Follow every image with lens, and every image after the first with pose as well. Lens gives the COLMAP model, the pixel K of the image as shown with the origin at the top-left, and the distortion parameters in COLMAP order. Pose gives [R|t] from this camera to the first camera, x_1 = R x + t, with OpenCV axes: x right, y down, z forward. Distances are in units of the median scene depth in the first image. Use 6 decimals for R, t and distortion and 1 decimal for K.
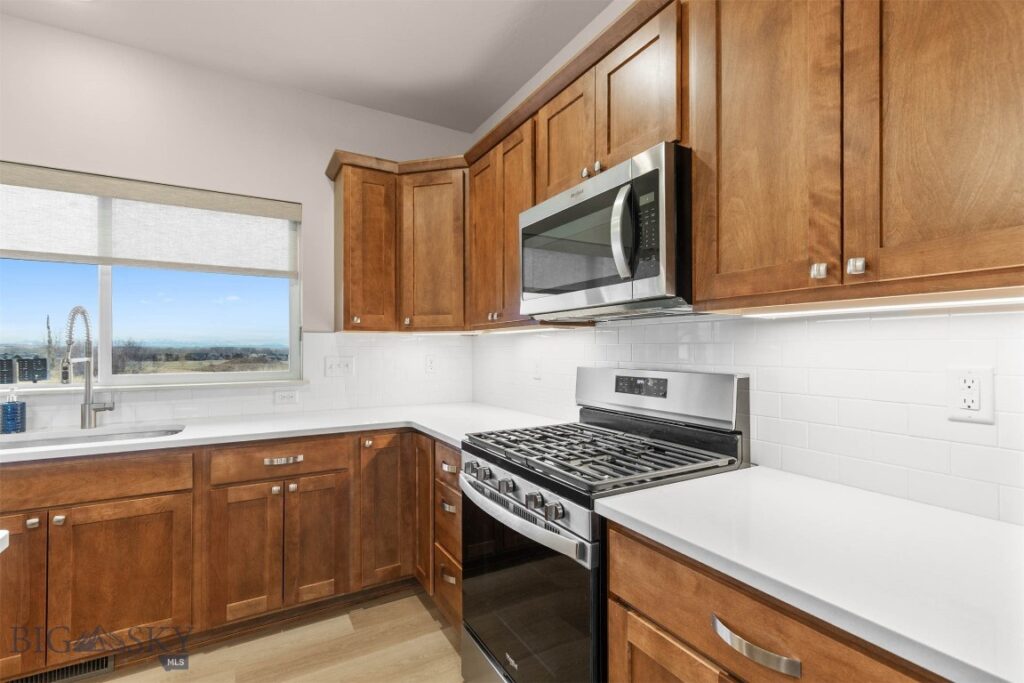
lens RADIAL K [[463.0, 0, 510.6], [0, 463.0, 351.7], [0, 0, 1]] dist [0.001519, -0.000350]
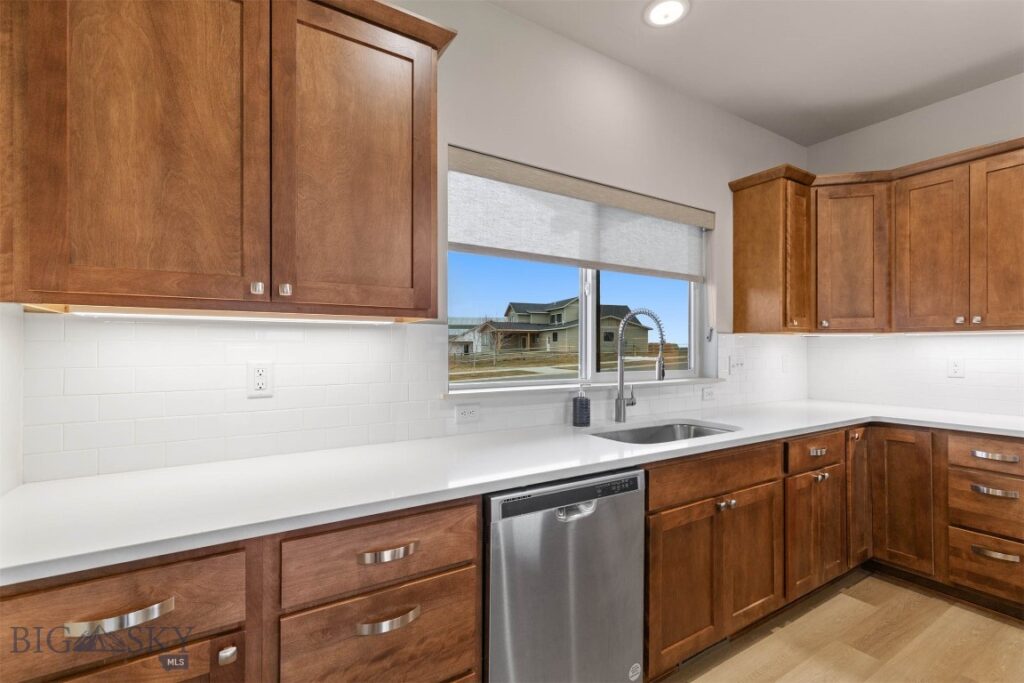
lens RADIAL K [[463.0, 0, 510.6], [0, 463.0, 351.7], [0, 0, 1]] dist [0.001519, -0.000350]
pose [[0.999657, 0.005612, 0.025565, -0.988263], [-0.005715, 0.999976, 0.003984, -0.000726], [-0.025542, -0.004128, 0.999665, -0.057481]]
